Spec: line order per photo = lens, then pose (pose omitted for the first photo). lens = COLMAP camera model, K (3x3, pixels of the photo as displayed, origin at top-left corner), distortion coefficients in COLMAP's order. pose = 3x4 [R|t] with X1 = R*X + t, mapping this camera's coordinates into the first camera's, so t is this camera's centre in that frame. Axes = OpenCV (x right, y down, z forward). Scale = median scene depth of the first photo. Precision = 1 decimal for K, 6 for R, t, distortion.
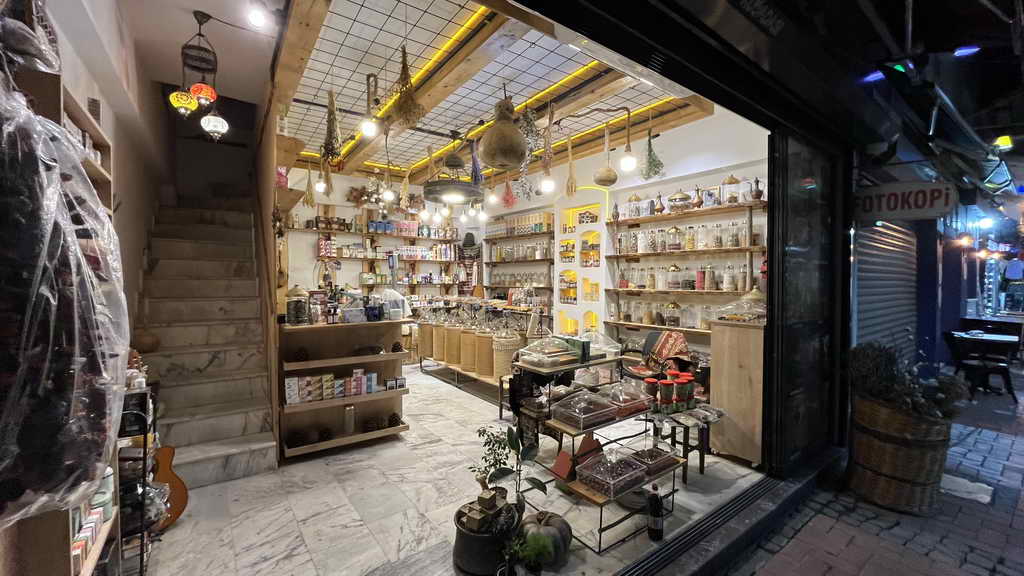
lens RADIAL K [[412.6, 0, 510.0], [0, 412.6, 288.0], [0, 0, 1]] dist [-0.003000, -0.001331]
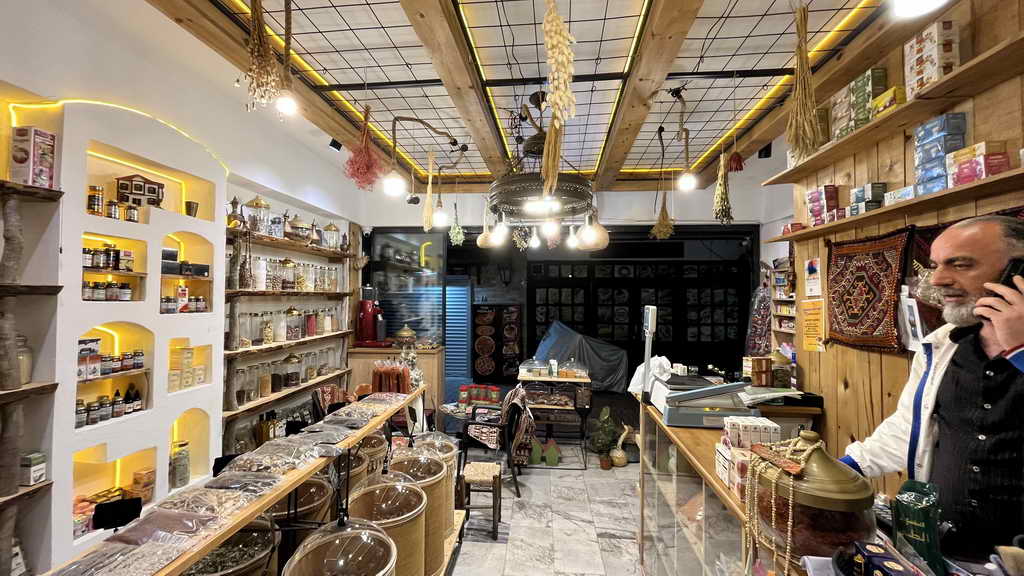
lens RADIAL K [[412.6, 0, 508.7], [0, 412.6, 287.2], [0, 0, 1]] dist [-0.003000, -0.001331]
pose [[-0.750892, 0.007660, 0.660380, -0.393925], [0.005915, 0.999971, -0.004873, -0.080203], [-0.660398, 0.000247, -0.750915, 1.186374]]
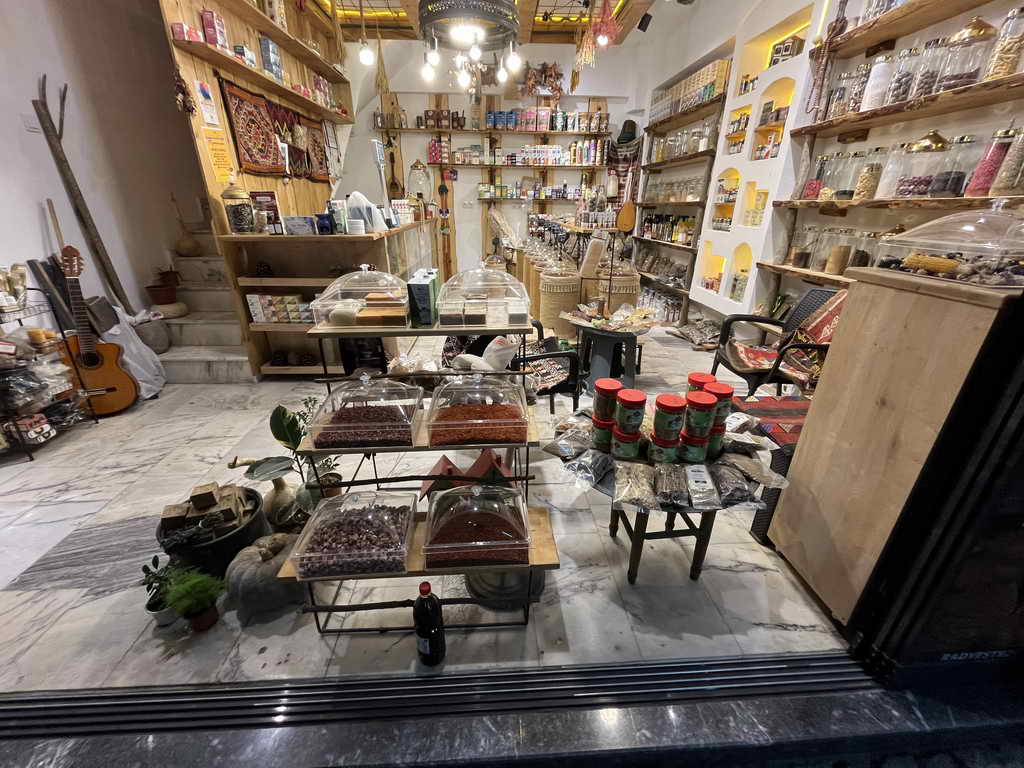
lens RADIAL K [[414.5, 0, 508.2], [0, 414.5, 383.5], [0, 0, 1]] dist [-0.003891, 0.000178]
pose [[0.832925, 0.221919, -0.506940, 0.275057], [-0.016594, 0.925673, 0.377960, 0.025004], [0.553137, -0.306400, 0.774699, 0.318731]]
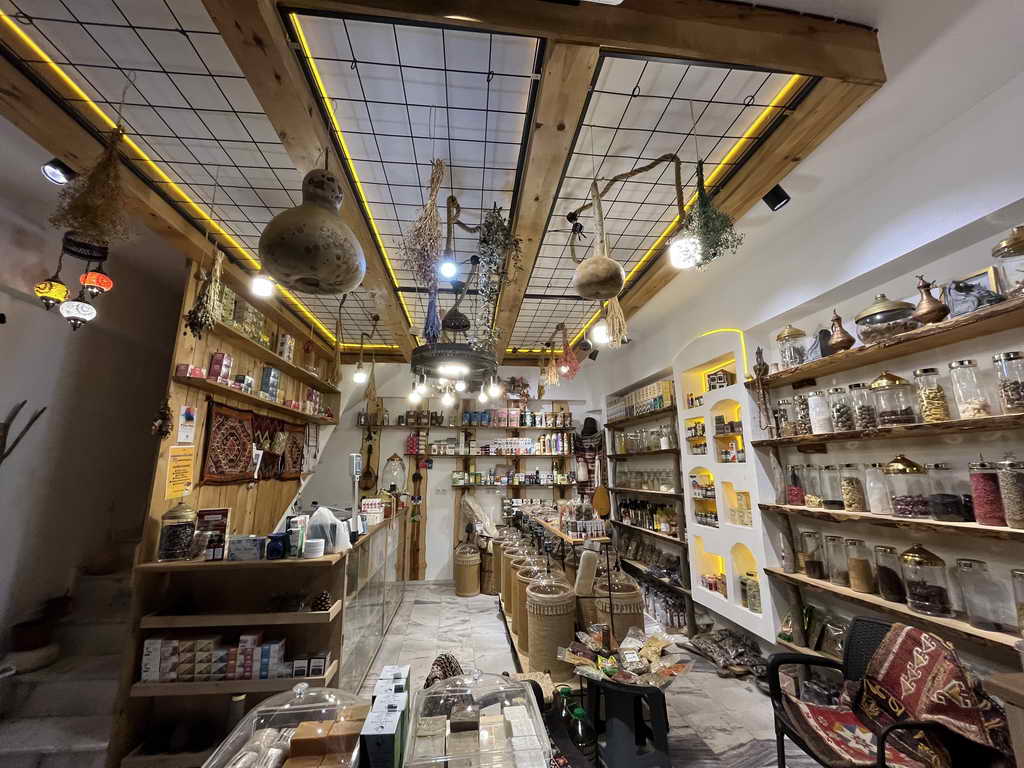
lens RADIAL K [[414.5, 0, 508.6], [0, 414.5, 382.8], [0, 0, 1]] dist [-0.003891, 0.000178]
pose [[0.873004, -0.107600, -0.475695, 0.224553], [-0.002664, 0.974293, -0.225269, -0.030389], [0.487705, 0.197928, 0.850275, 0.362426]]
